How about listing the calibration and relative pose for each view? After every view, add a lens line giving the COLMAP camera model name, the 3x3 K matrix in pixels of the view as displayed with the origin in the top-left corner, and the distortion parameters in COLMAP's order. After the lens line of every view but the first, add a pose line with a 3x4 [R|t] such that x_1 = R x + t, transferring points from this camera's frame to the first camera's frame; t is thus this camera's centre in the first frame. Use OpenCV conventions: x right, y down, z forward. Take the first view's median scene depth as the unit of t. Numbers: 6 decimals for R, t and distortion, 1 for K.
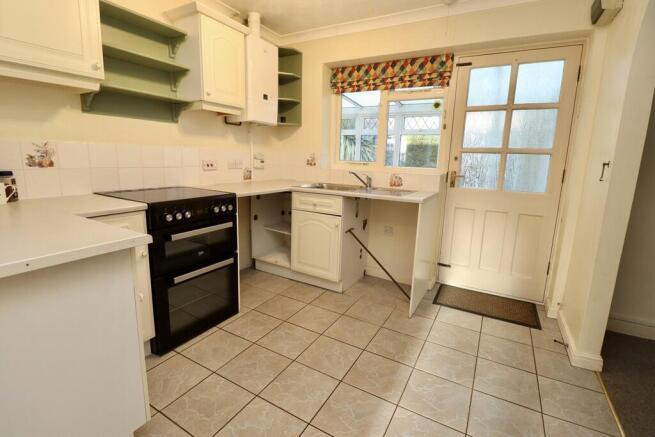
lens RADIAL K [[304.9, 0, 329.8], [0, 304.9, 215.7], [0, 0, 1]] dist [-0.015957, -0.005388]
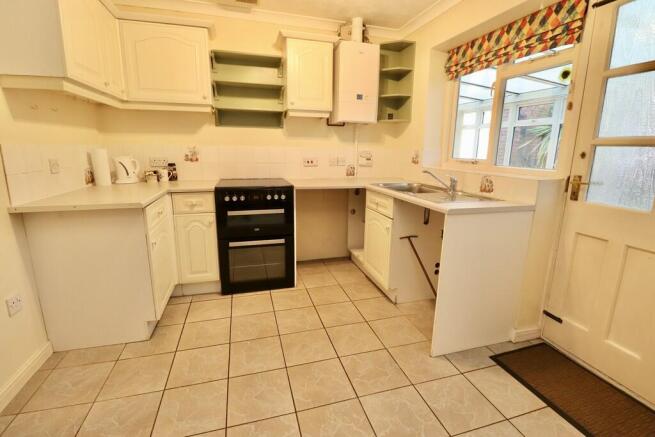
lens RADIAL K [[304.9, 0, 327.4], [0, 304.9, 216.9], [0, 0, 1]] dist [-0.015957, -0.005388]
pose [[0.713824, 0.132361, -0.687704, 0.492568], [-0.125158, 0.990279, 0.060686, -0.034030], [0.689051, 0.042753, 0.723451, 0.193783]]
